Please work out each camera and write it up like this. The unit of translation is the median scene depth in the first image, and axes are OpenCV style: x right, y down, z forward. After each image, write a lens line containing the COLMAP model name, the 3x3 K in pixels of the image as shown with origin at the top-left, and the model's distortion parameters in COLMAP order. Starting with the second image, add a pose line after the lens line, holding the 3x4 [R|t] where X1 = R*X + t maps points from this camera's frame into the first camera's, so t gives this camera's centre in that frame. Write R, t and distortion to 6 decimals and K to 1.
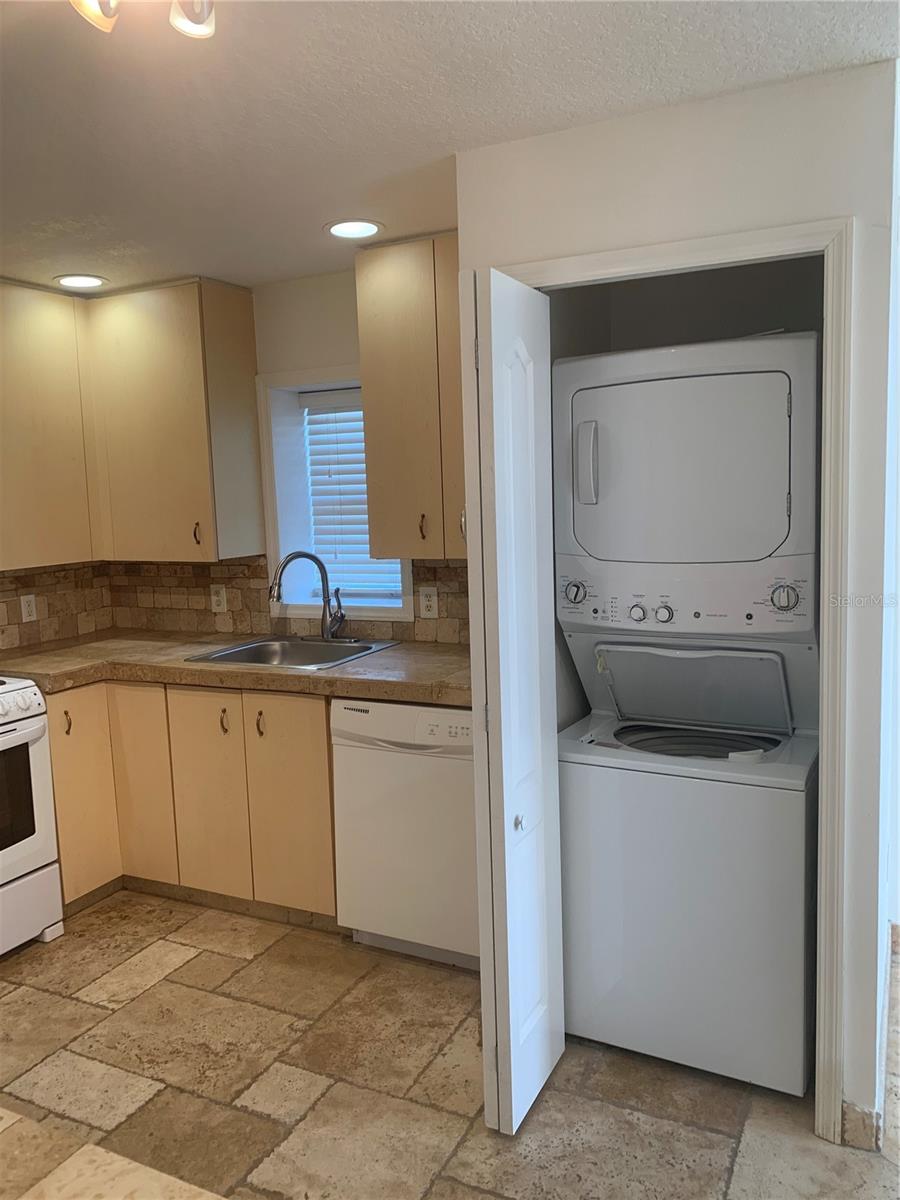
lens RADIAL K [[916.7, 0, 453.9], [0, 916.7, 592.2], [0, 0, 1]] dist [0.030576, -0.026711]
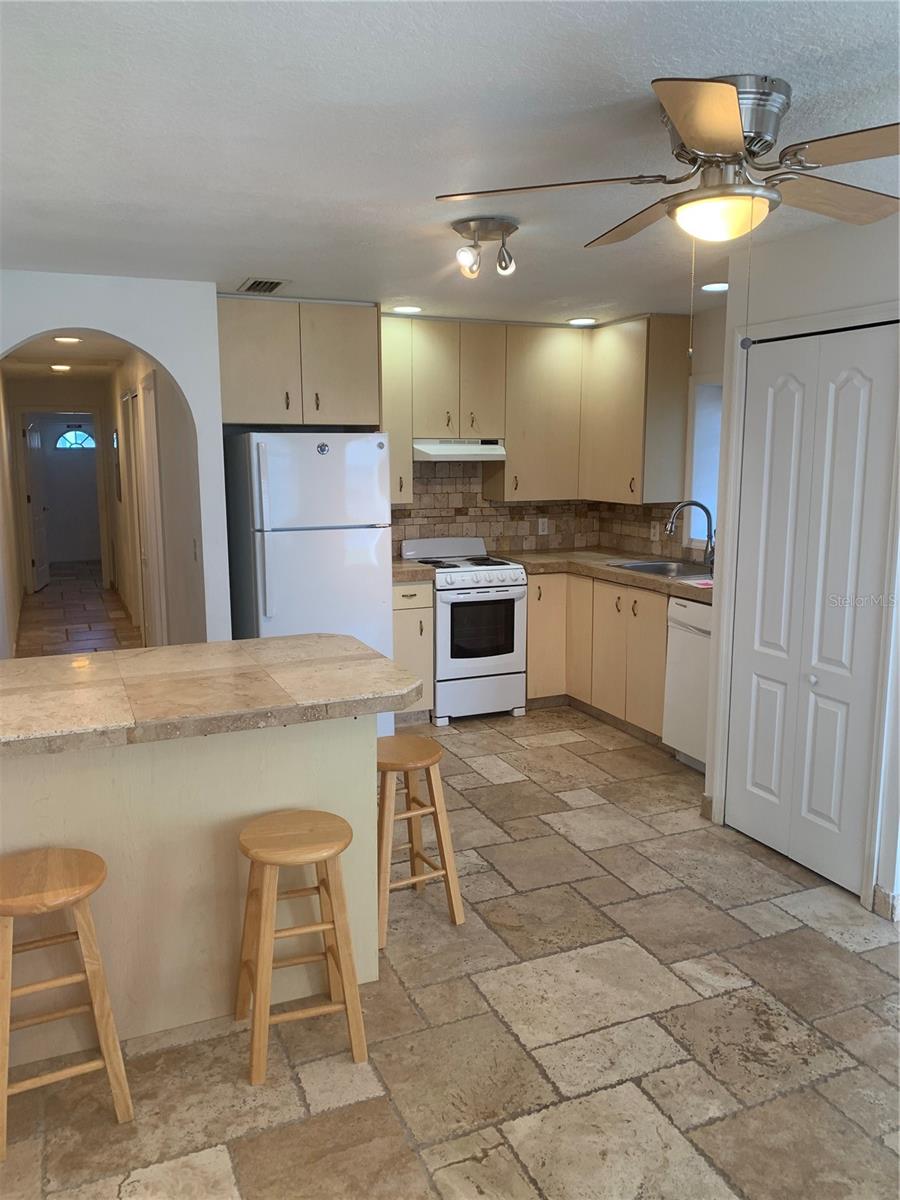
lens RADIAL K [[916.7, 0, 445.0], [0, 916.7, 595.0], [0, 0, 1]] dist [0.030576, -0.026711]
pose [[0.762131, 0.131854, -0.633854, 0.512355], [-0.096093, 0.991235, 0.090657, 0.009010], [0.640252, -0.008184, 0.768122, -0.398012]]
